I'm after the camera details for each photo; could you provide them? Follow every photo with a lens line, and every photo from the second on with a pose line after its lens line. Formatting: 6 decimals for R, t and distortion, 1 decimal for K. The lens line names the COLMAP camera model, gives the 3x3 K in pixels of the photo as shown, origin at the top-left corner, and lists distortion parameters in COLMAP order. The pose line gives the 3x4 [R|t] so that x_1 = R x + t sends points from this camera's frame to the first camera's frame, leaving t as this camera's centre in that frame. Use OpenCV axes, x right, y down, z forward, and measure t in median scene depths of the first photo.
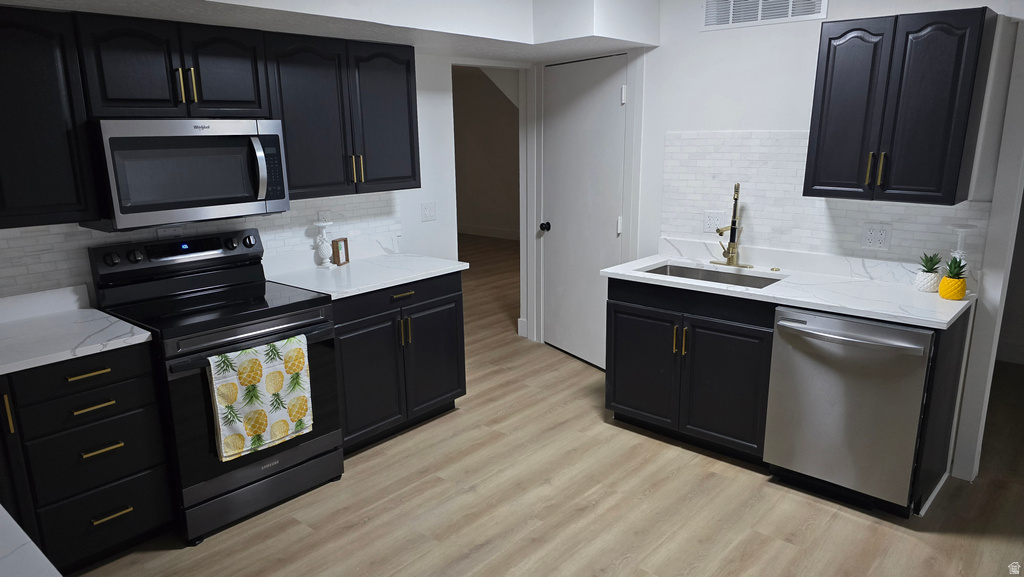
lens RADIAL K [[689.6, 0, 510.3], [0, 689.6, 288.4], [0, 0, 1]] dist [0.034601, 0.000198]
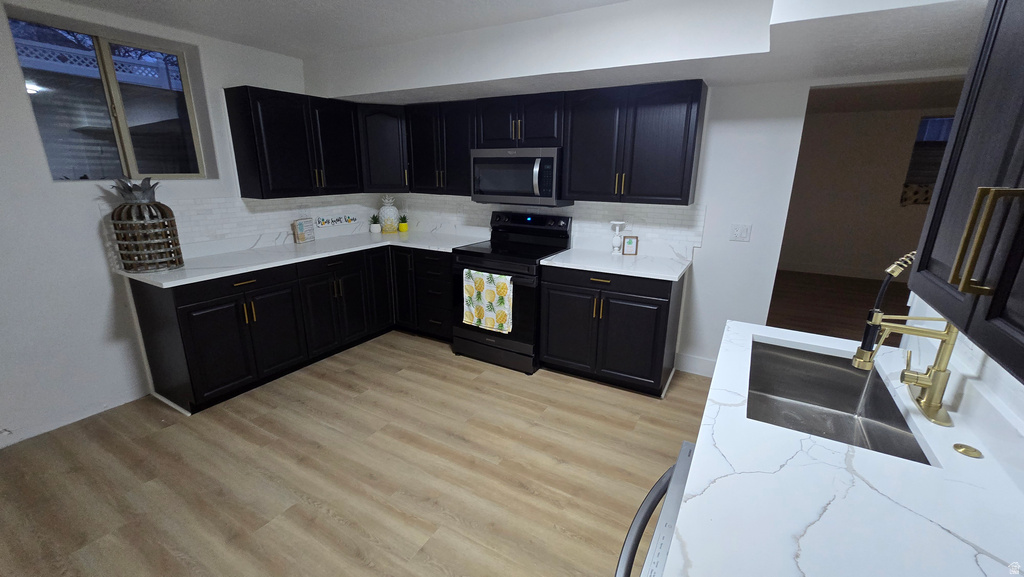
lens RADIAL K [[416.8, 0, 509.4], [0, 416.8, 282.2], [0, 0, 1]] dist [-0.002863, 0.000459]
pose [[0.194491, 0.269593, -0.943129, 0.668691], [-0.238148, 0.945700, 0.221218, -0.145793], [0.951556, 0.181579, 0.248133, 0.767666]]
